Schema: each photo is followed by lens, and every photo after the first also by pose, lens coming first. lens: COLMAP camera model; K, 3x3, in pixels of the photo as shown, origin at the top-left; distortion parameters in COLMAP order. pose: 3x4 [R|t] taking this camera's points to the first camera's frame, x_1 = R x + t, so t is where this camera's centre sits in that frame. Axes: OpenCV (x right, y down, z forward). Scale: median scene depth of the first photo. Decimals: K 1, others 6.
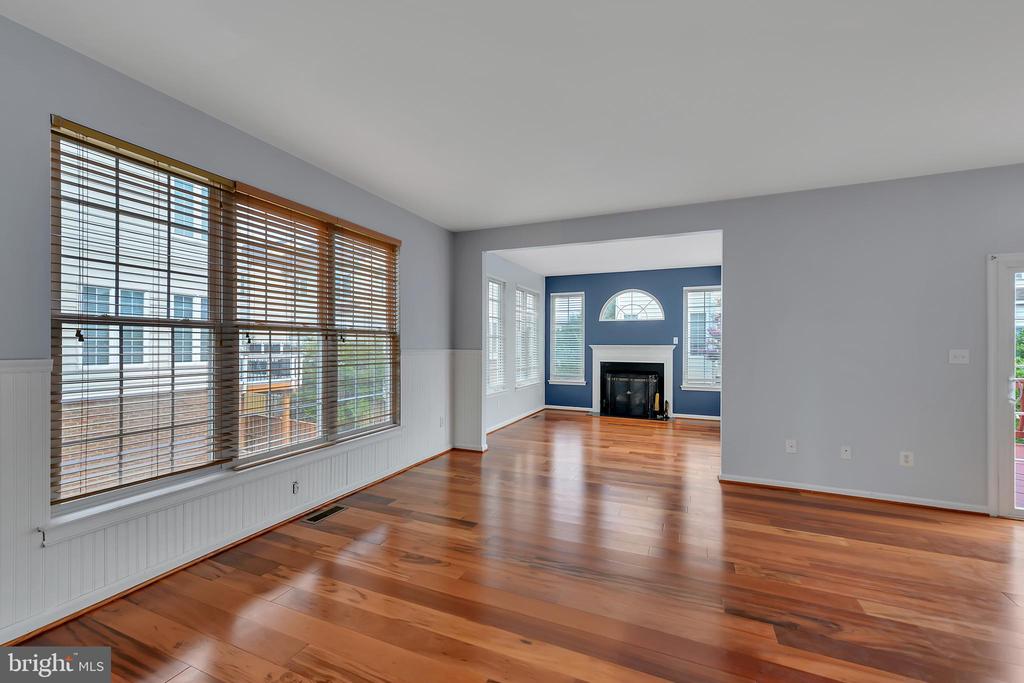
lens RADIAL K [[418.9, 0, 514.6], [0, 418.9, 347.5], [0, 0, 1]] dist [0.017707, 0.000297]
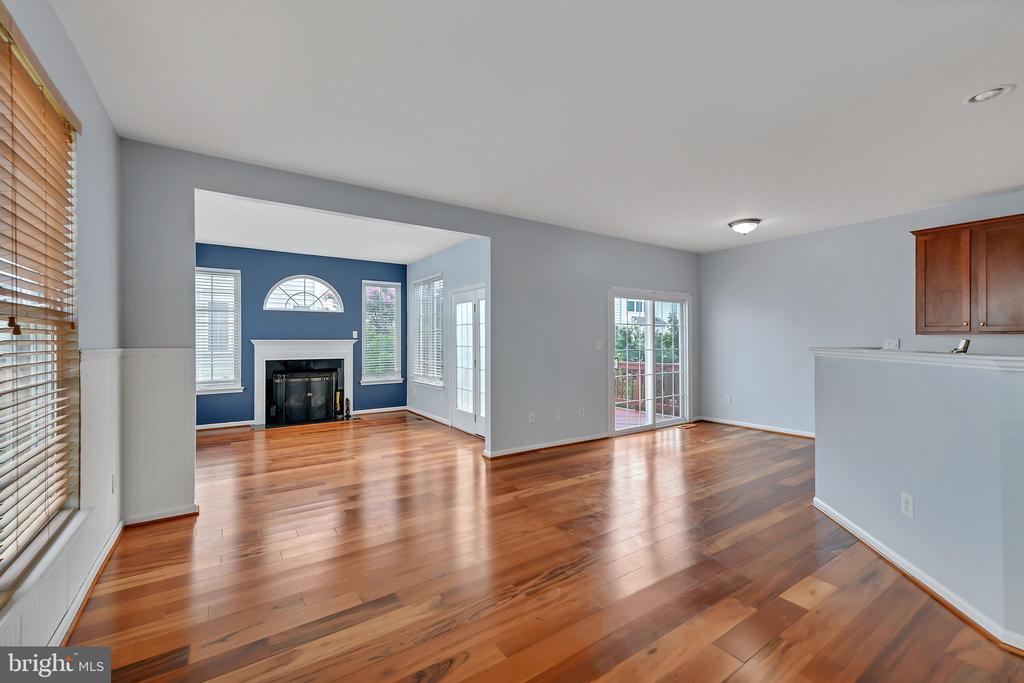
lens RADIAL K [[418.9, 0, 511.8], [0, 418.9, 341.8], [0, 0, 1]] dist [0.017707, 0.000297]
pose [[0.547192, -0.008380, 0.836965, -0.223390], [0.008543, 0.999954, 0.004427, -0.001400], [-0.836963, 0.004728, 0.547239, 0.176393]]
